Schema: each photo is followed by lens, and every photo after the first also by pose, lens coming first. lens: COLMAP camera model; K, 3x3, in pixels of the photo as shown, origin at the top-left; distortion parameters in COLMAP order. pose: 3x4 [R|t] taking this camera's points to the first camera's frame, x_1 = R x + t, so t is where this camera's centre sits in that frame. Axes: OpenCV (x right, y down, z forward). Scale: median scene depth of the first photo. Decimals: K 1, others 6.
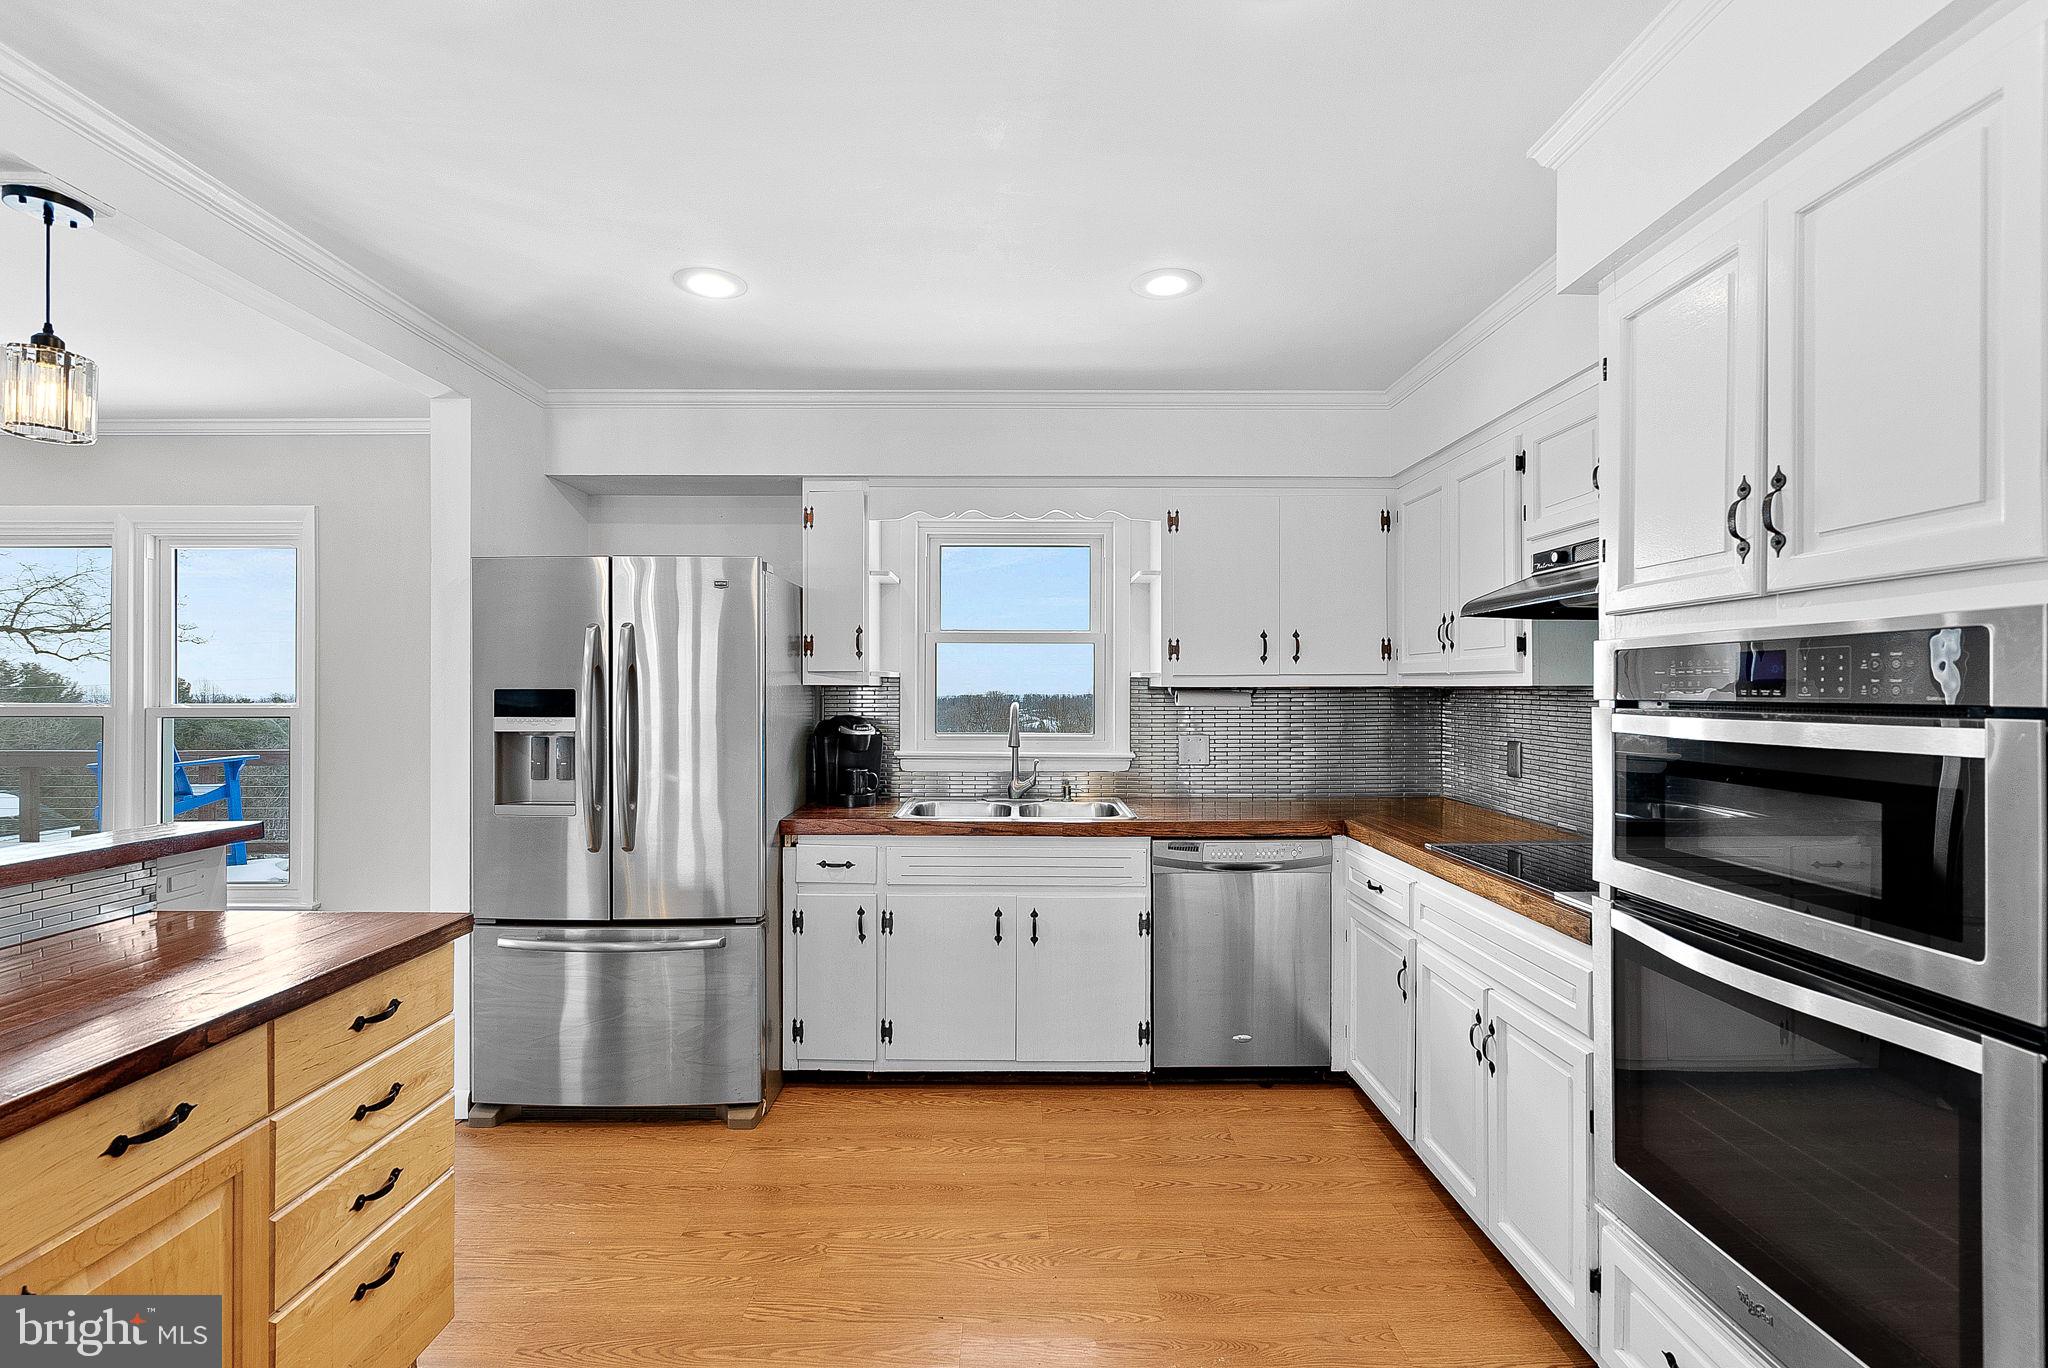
lens RADIAL K [[929.0, 0, 1022.8], [0, 929.0, 690.9], [0, 0, 1]] dist [-0.002312, 0.001116]
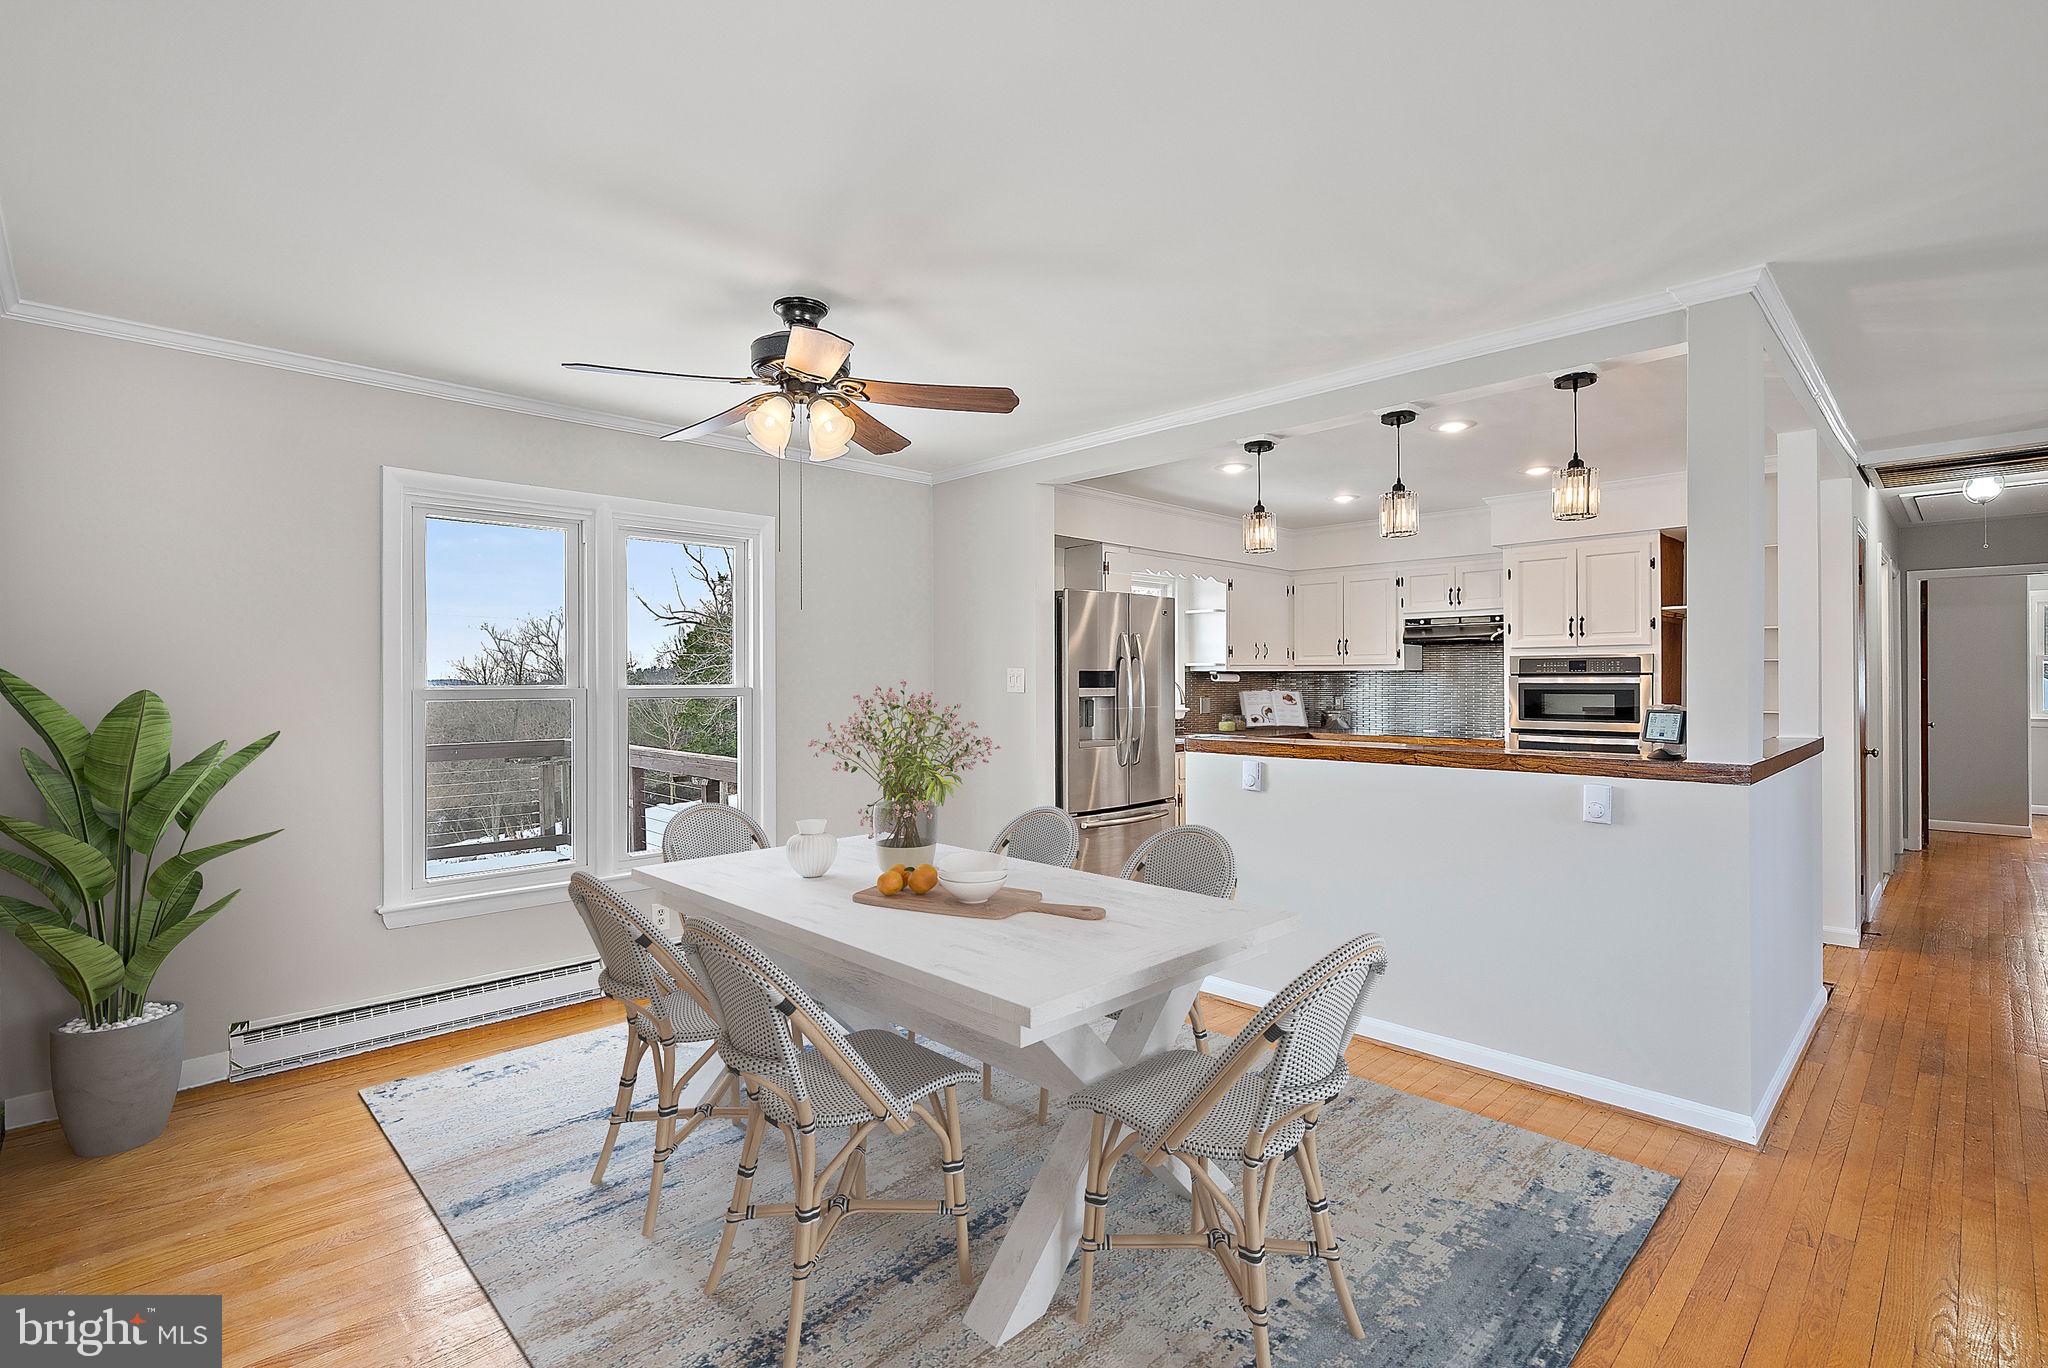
lens RADIAL K [[943.9, 0, 1024.0], [0, 943.9, 684.0], [0, 0, 1]] dist [-0.012983, 0.000146]
pose [[0.712868, -0.006504, 0.701268, -1.654254], [0.004120, 0.999979, 0.005086, 0.012246], [-0.701286, -0.000737, 0.712880, -0.098490]]
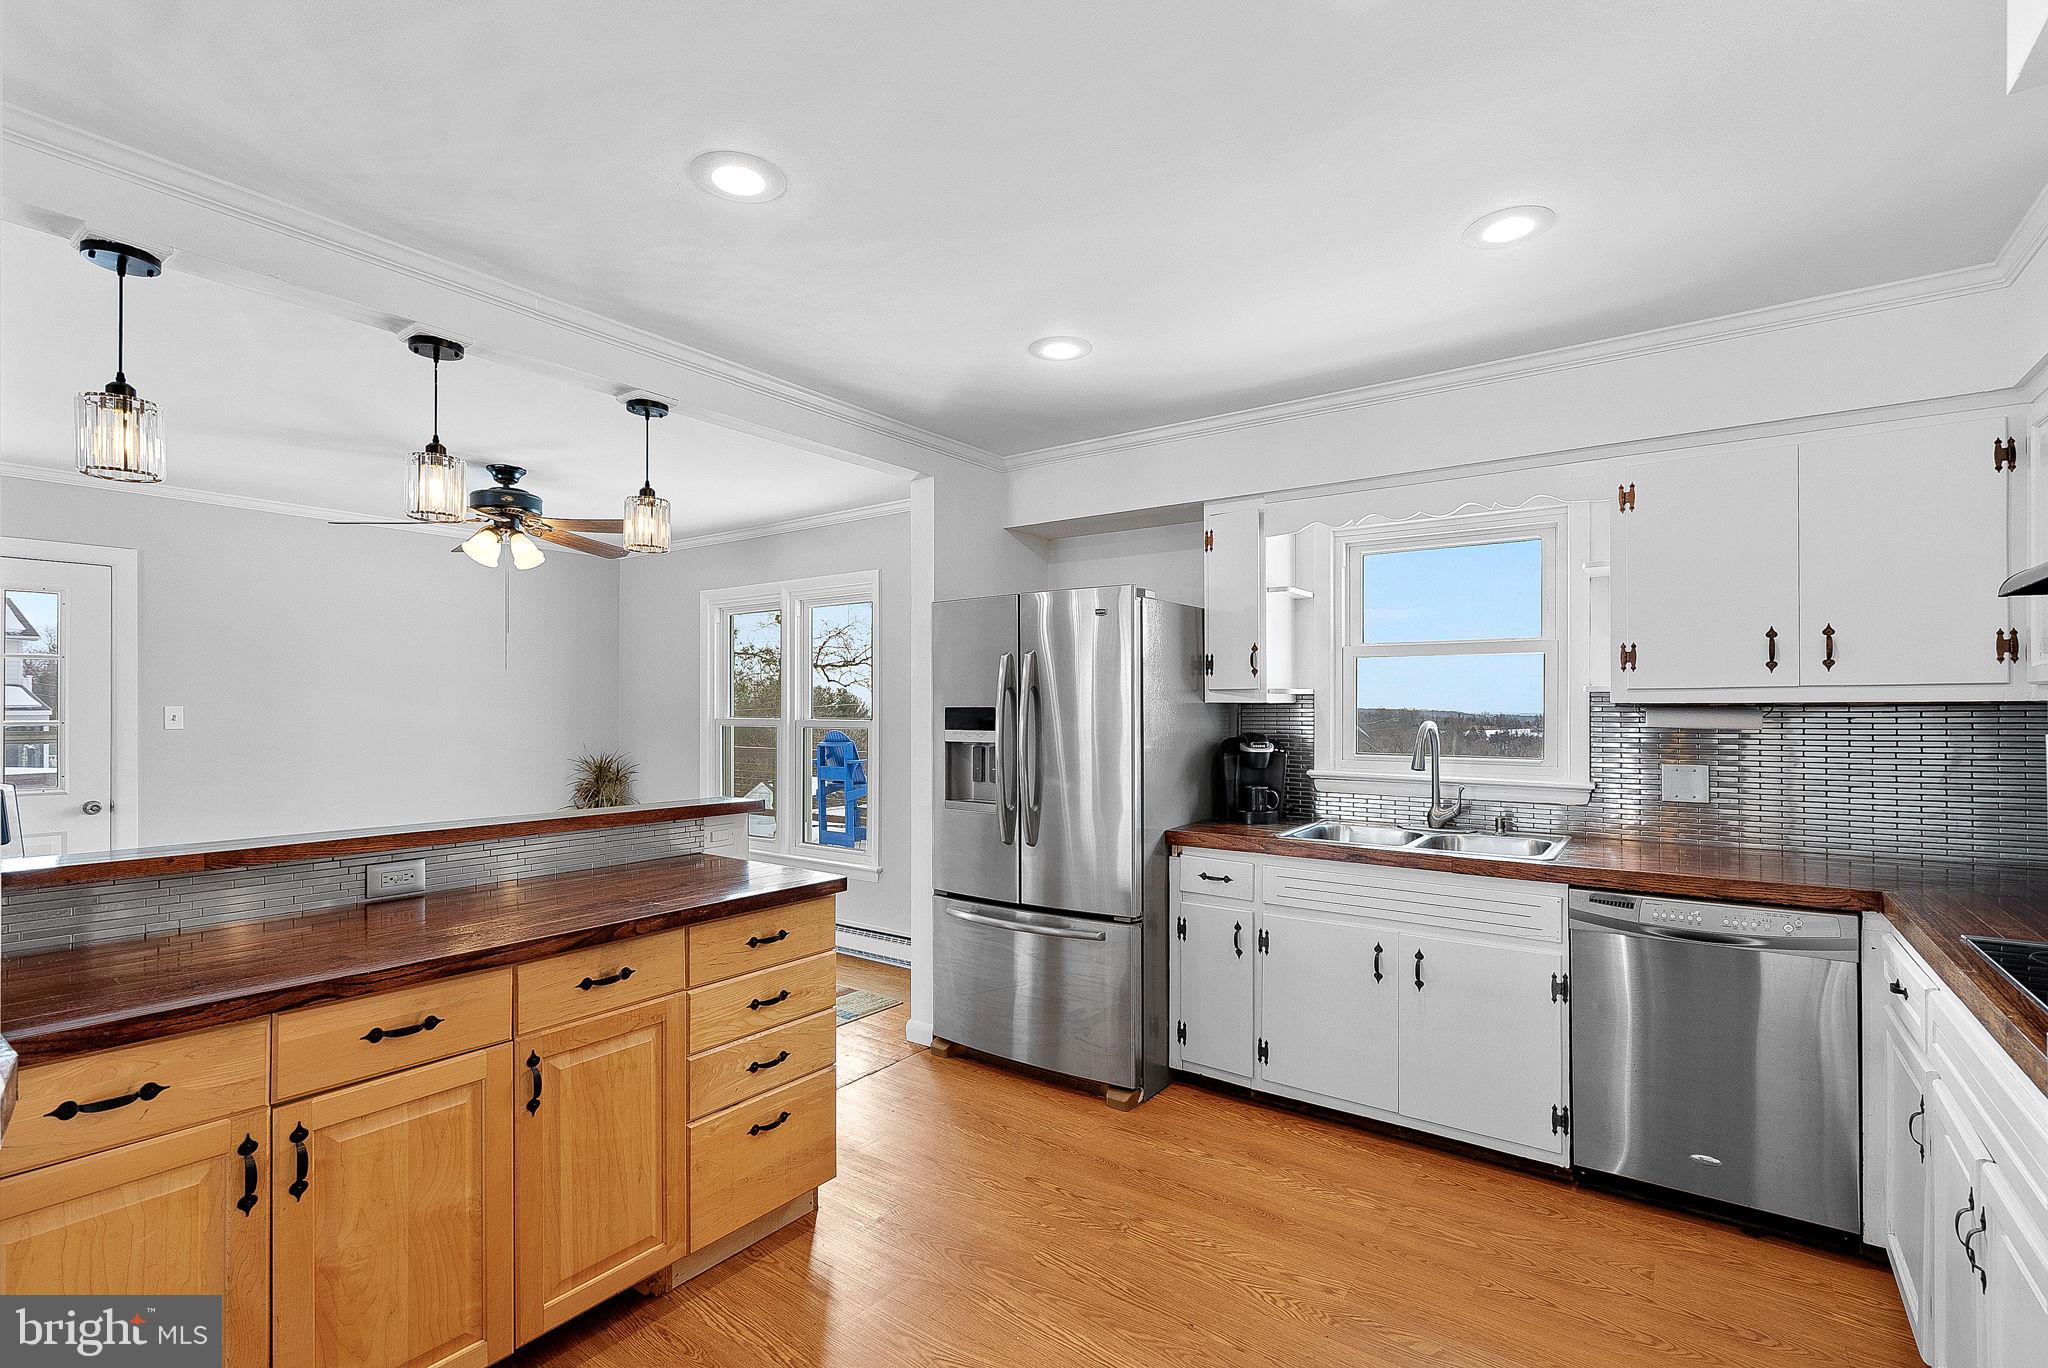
lens RADIAL K [[940.0, 0, 1025.9], [0, 940.0, 705.4], [0, 0, 1]] dist [-0.000981, 0.004908]
pose [[0.808923, -0.002261, -0.587910, 0.240551], [0.000988, 0.999996, -0.002486, -0.001022], [0.587913, 0.001430, 0.808923, 0.037103]]
